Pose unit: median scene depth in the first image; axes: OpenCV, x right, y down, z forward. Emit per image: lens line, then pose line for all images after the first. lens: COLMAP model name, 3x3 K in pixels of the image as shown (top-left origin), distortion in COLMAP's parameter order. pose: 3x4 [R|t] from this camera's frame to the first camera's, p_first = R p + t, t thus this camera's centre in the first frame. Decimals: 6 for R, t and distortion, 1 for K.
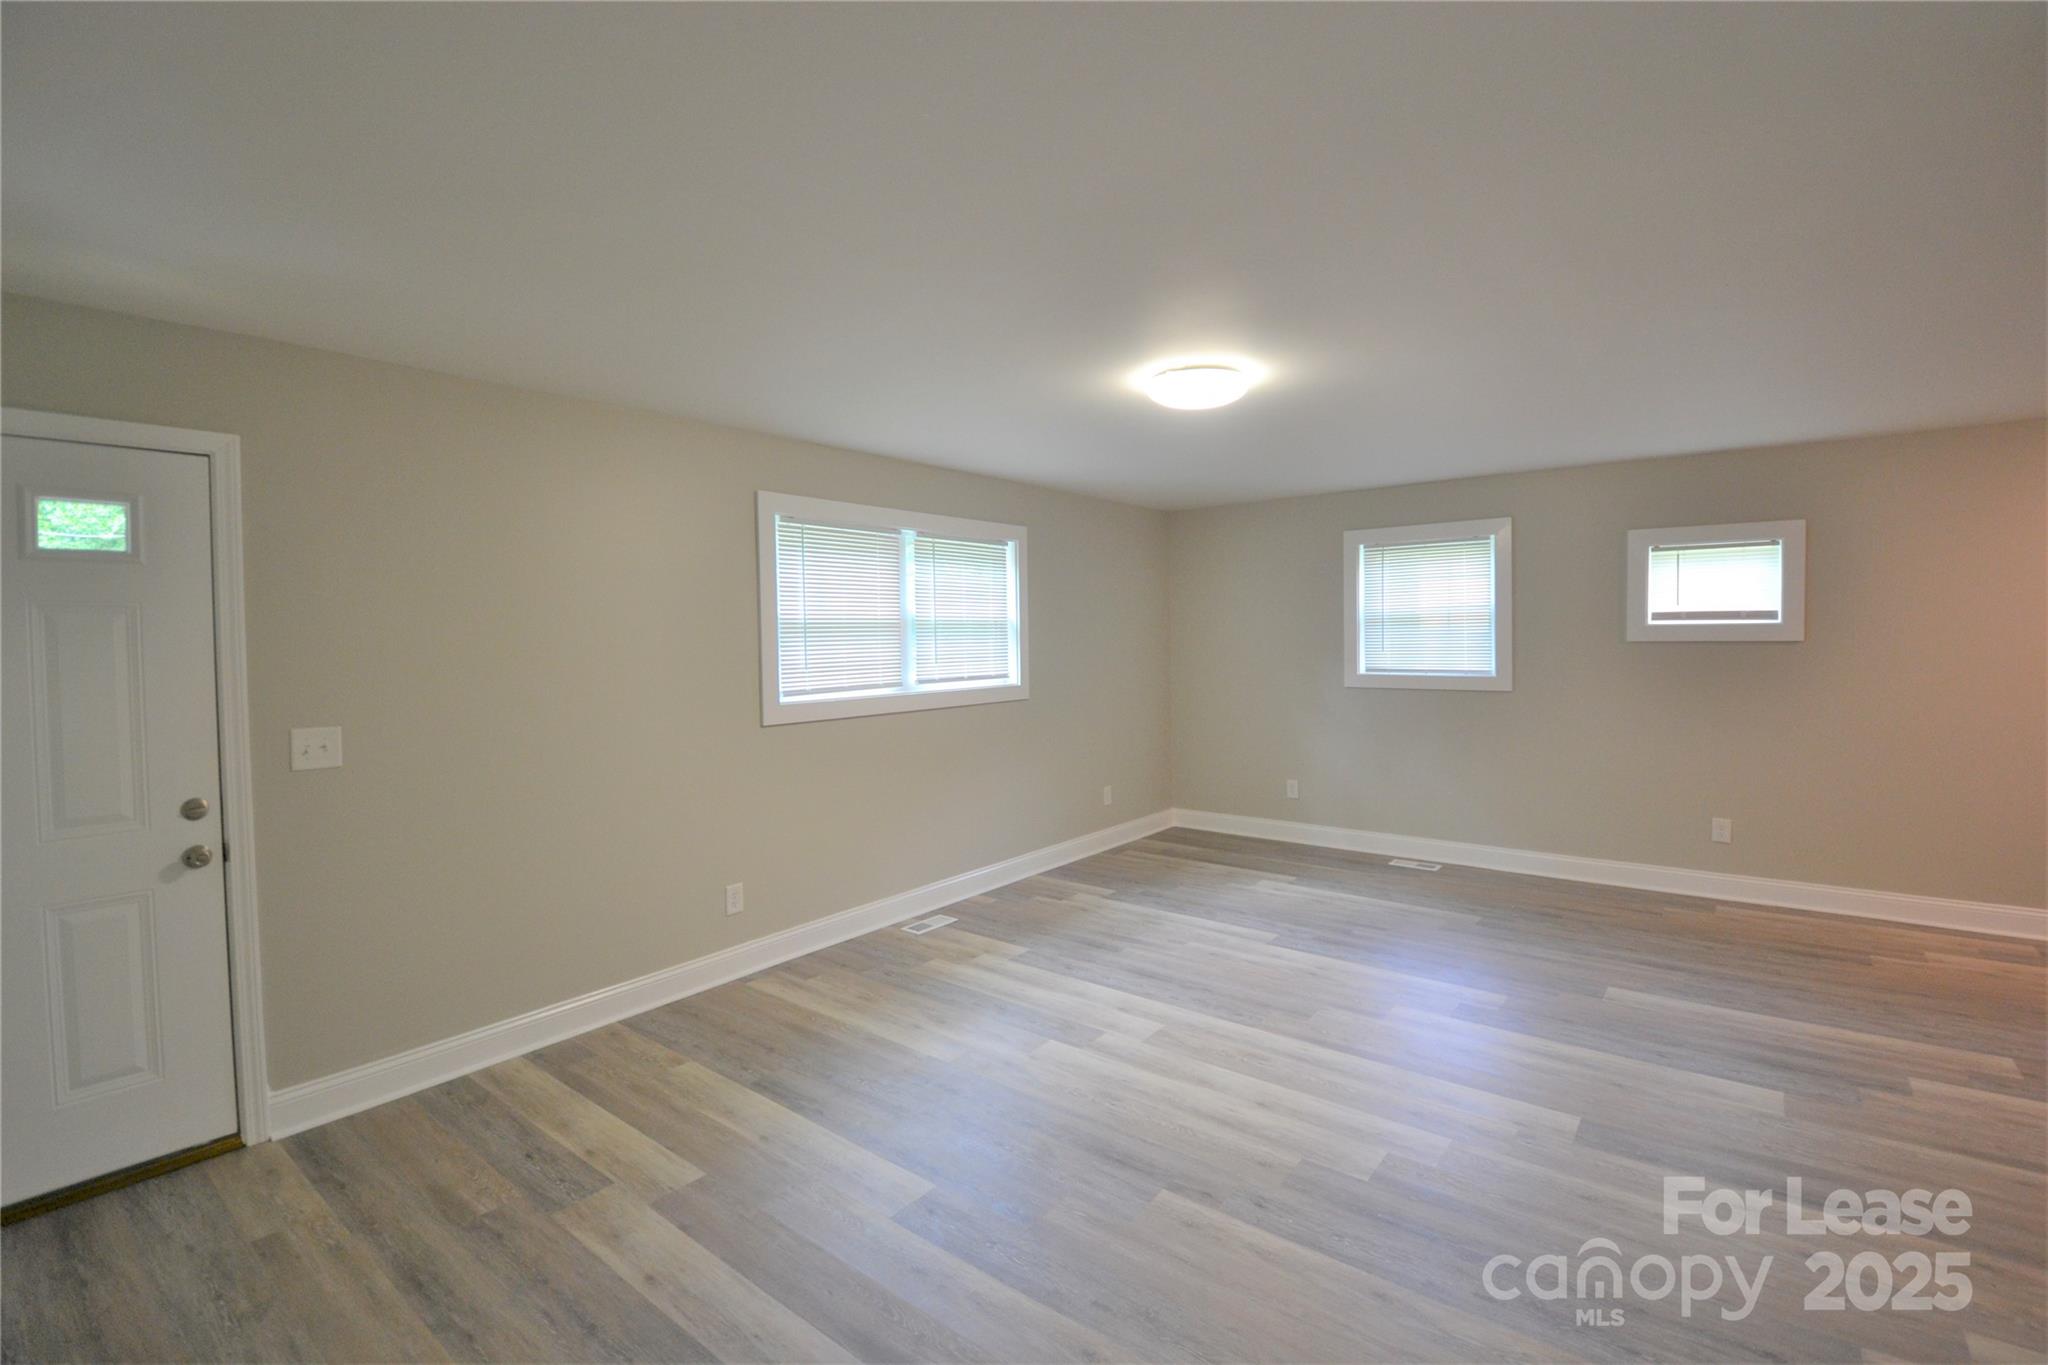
lens RADIAL K [[910.9, 0, 1034.2], [0, 910.9, 661.5], [0, 0, 1]] dist [0.015571, -0.021335]
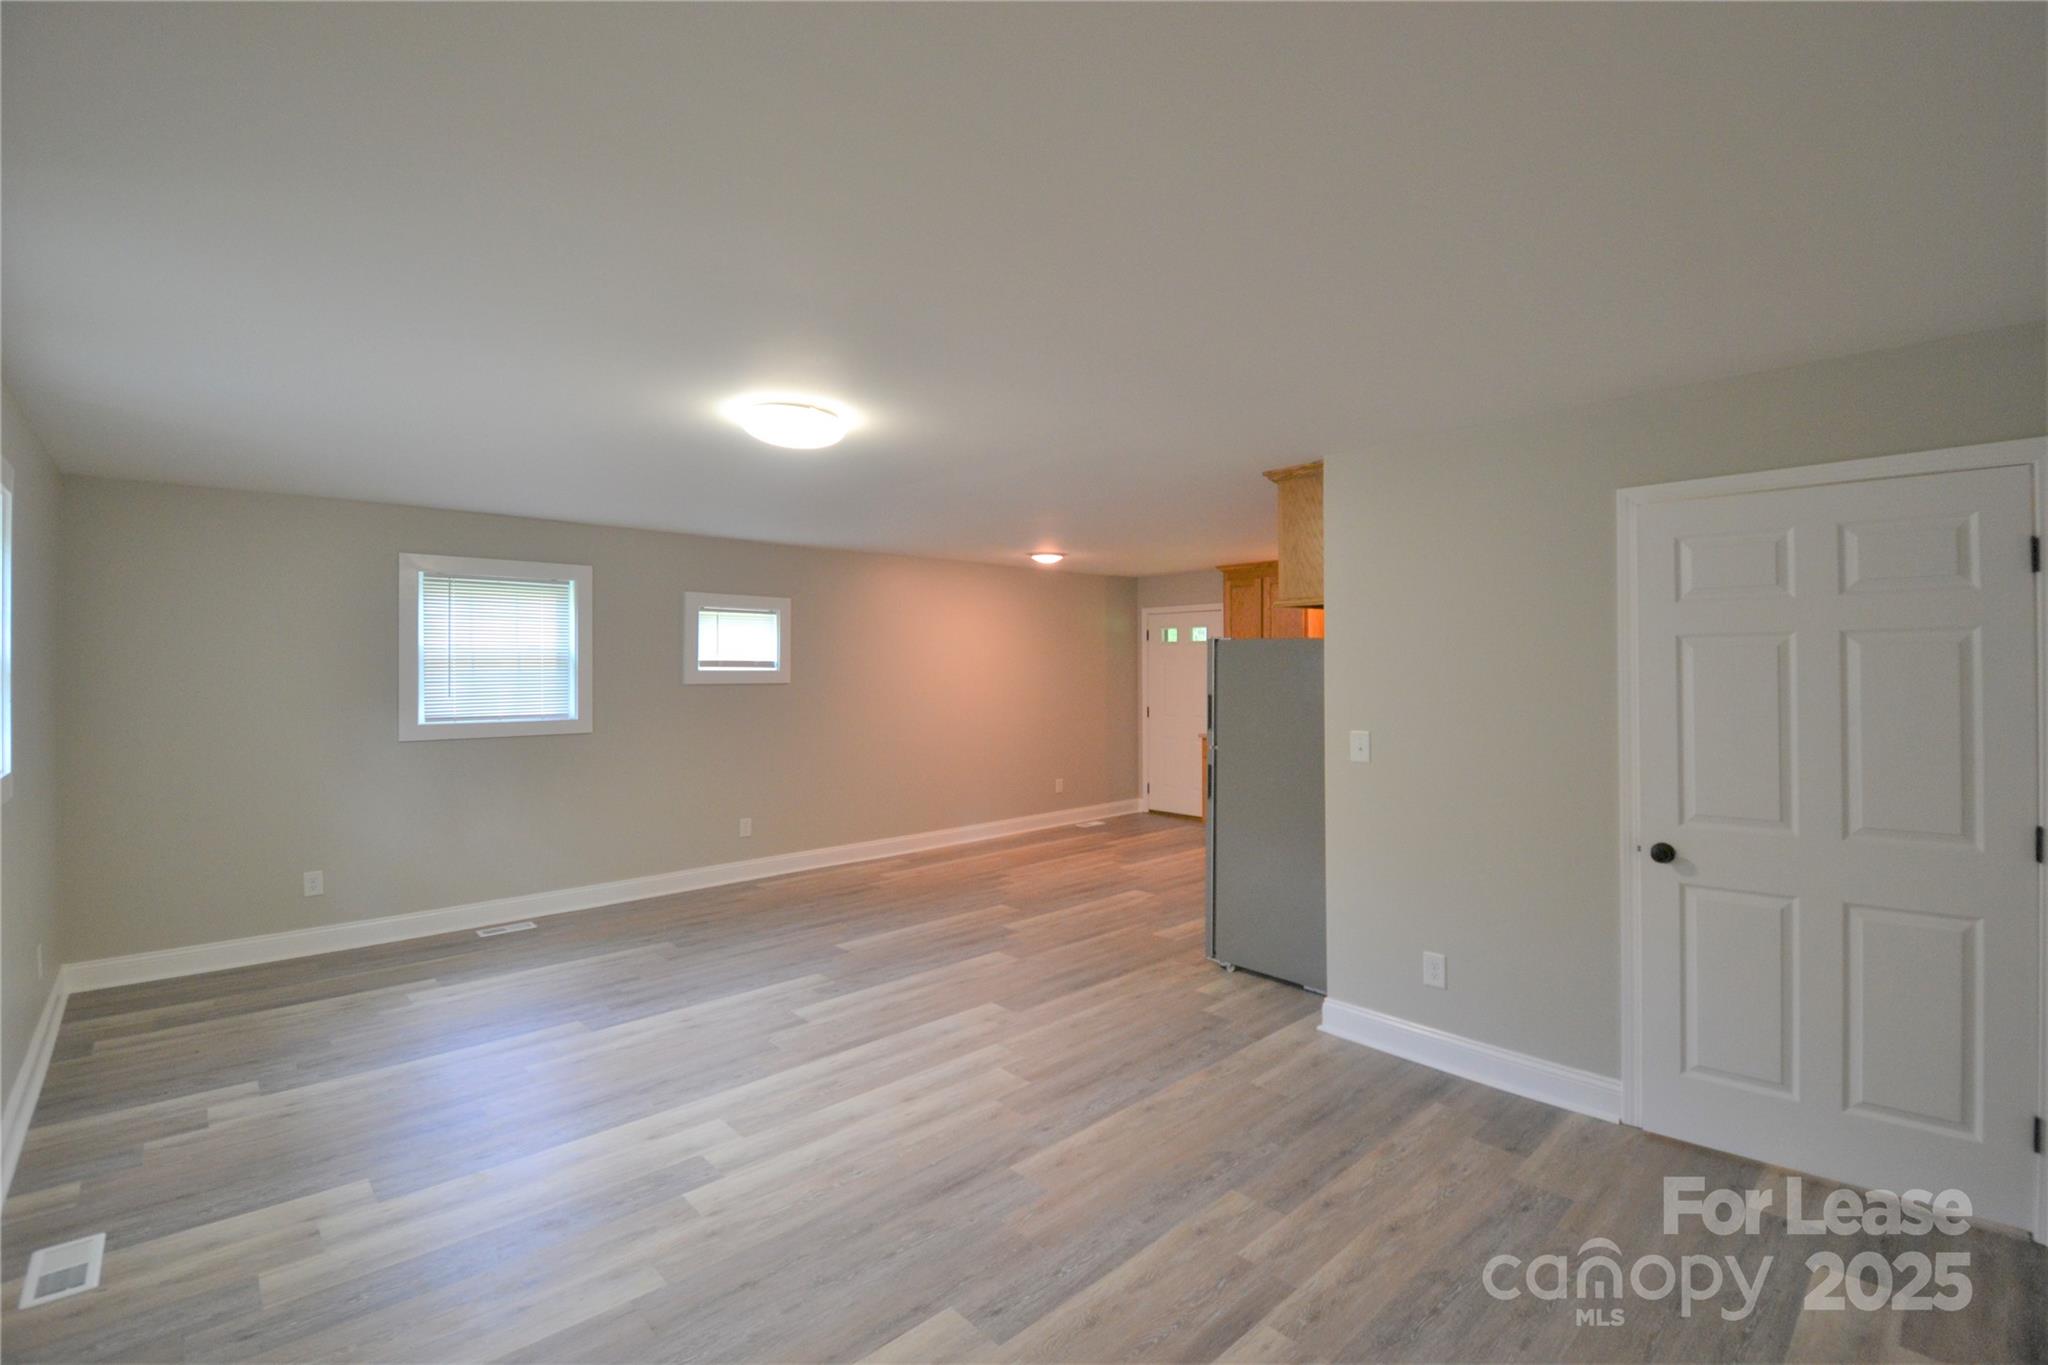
lens RADIAL K [[910.9, 0, 1034.9], [0, 910.9, 666.5], [0, 0, 1]] dist [0.015571, -0.021335]
pose [[0.148189, 0.016120, 0.988828, -0.503520], [0.028792, 0.999373, -0.020607, -0.007921], [-0.988540, 0.031524, 0.147632, 0.403558]]
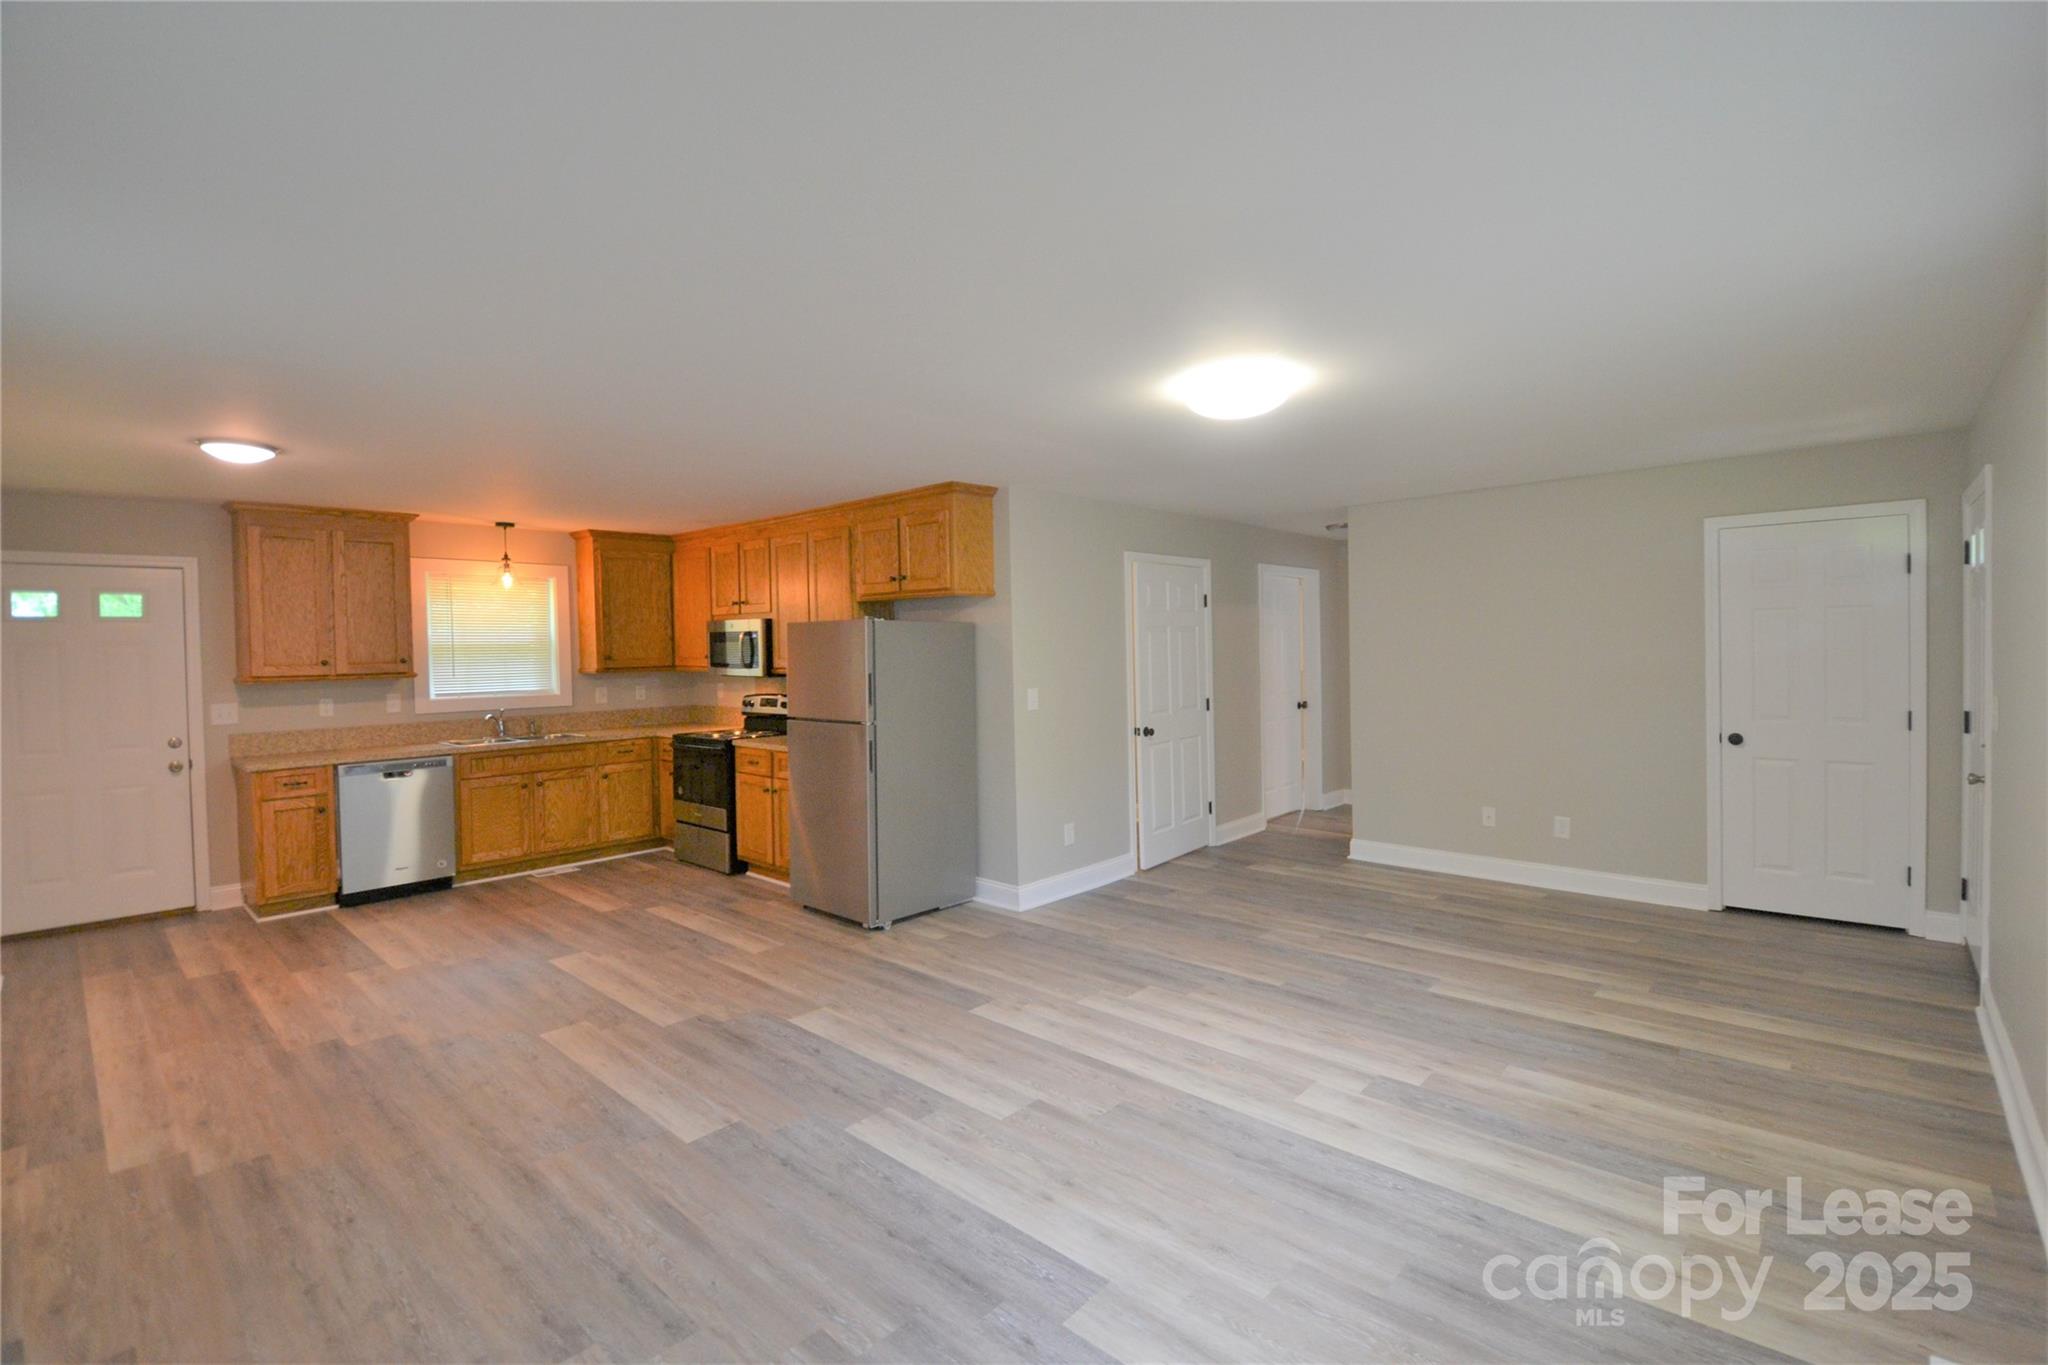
lens RADIAL K [[910.9, 0, 1036.3], [0, 910.9, 664.7], [0, 0, 1]] dist [0.015571, -0.021335]
pose [[-0.996813, 0.033976, 0.072179, 0.223468], [0.037535, 0.998116, 0.048538, -0.043006], [-0.070394, 0.051093, -0.996210, 1.344694]]
